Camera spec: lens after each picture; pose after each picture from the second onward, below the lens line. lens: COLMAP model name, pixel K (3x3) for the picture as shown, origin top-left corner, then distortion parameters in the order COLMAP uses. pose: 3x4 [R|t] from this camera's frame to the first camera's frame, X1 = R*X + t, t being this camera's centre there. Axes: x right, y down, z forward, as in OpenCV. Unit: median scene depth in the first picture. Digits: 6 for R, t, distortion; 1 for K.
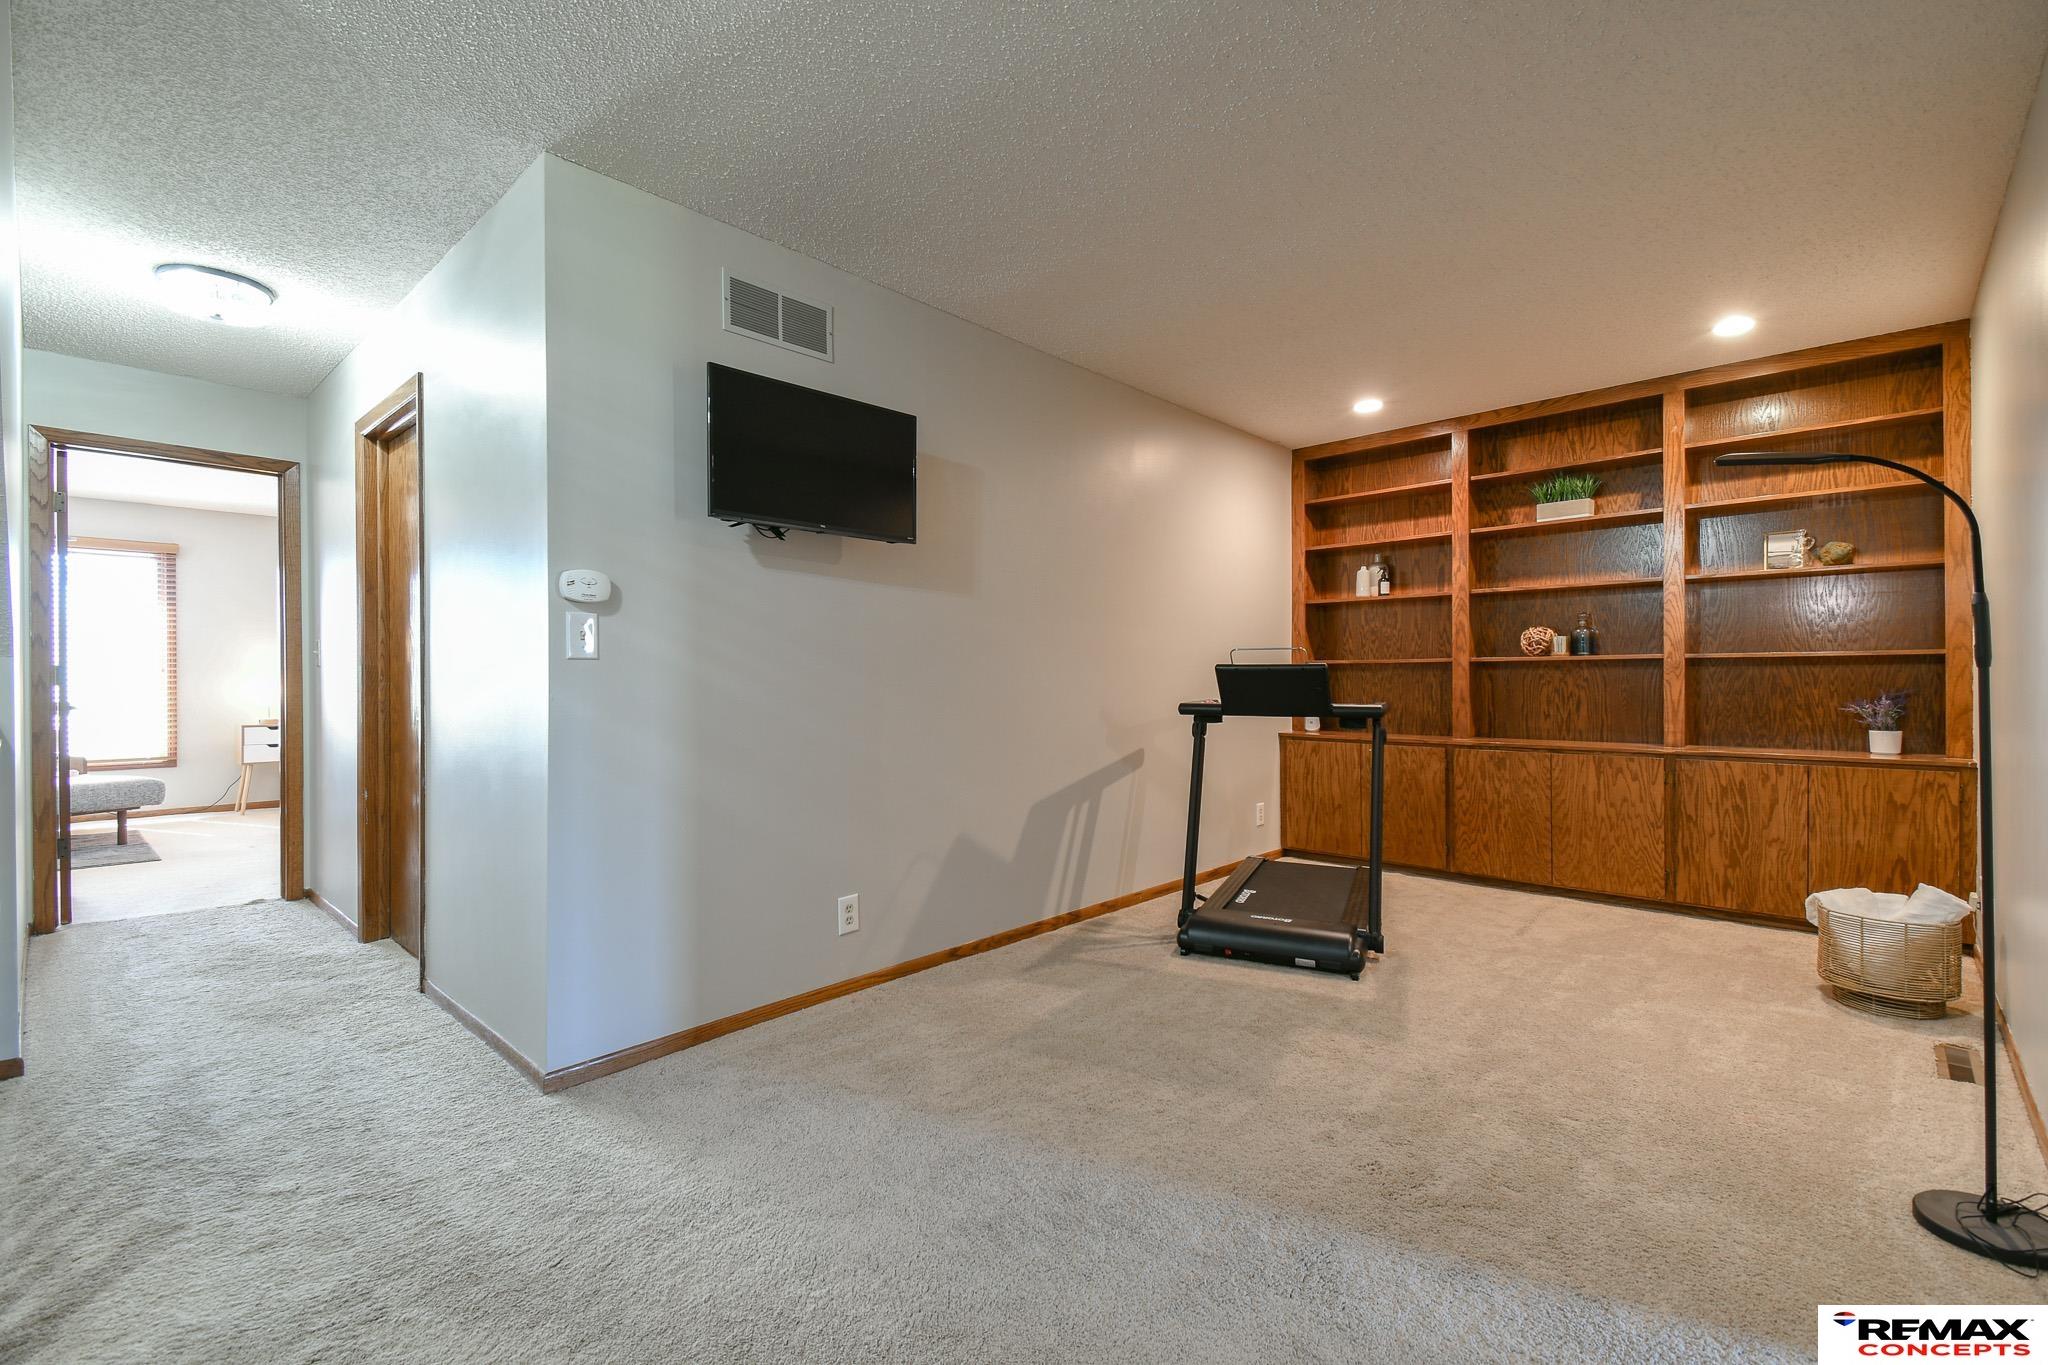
lens RADIAL K [[885.6, 0, 1021.8], [0, 885.6, 681.3], [0, 0, 1]] dist [0.039267, -0.023114]
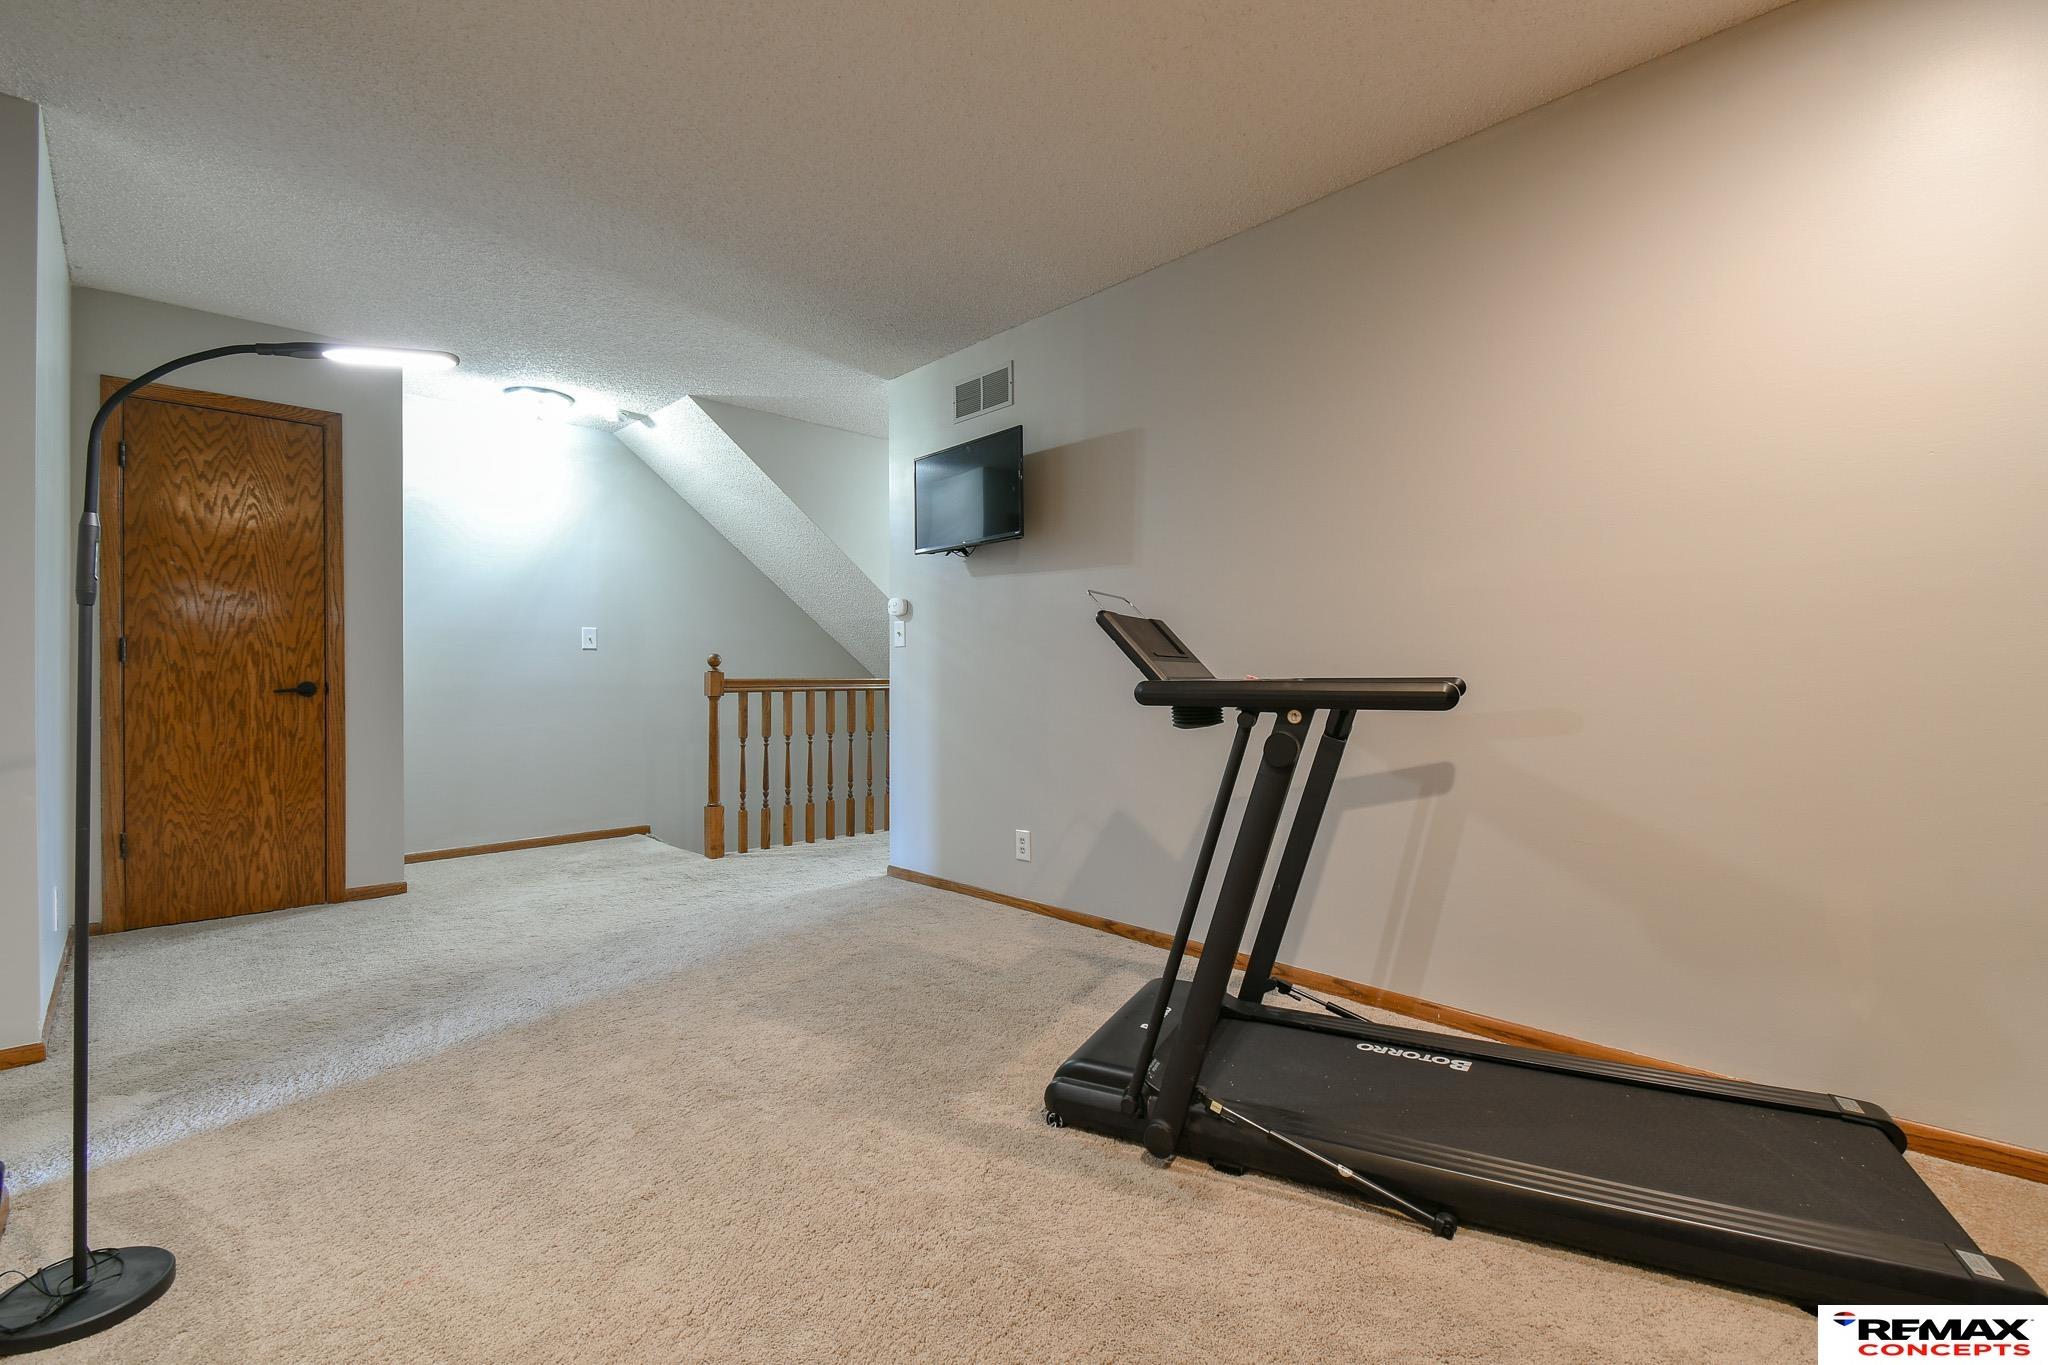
lens RADIAL K [[885.6, 0, 1021.8], [0, 885.6, 681.3], [0, 0, 1]] dist [0.039267, -0.023114]
pose [[-0.041986, 0.001955, -0.999116, 1.038859], [-0.004784, 0.999986, 0.002158, 0.032850], [0.999107, 0.004870, -0.041976, 1.056207]]
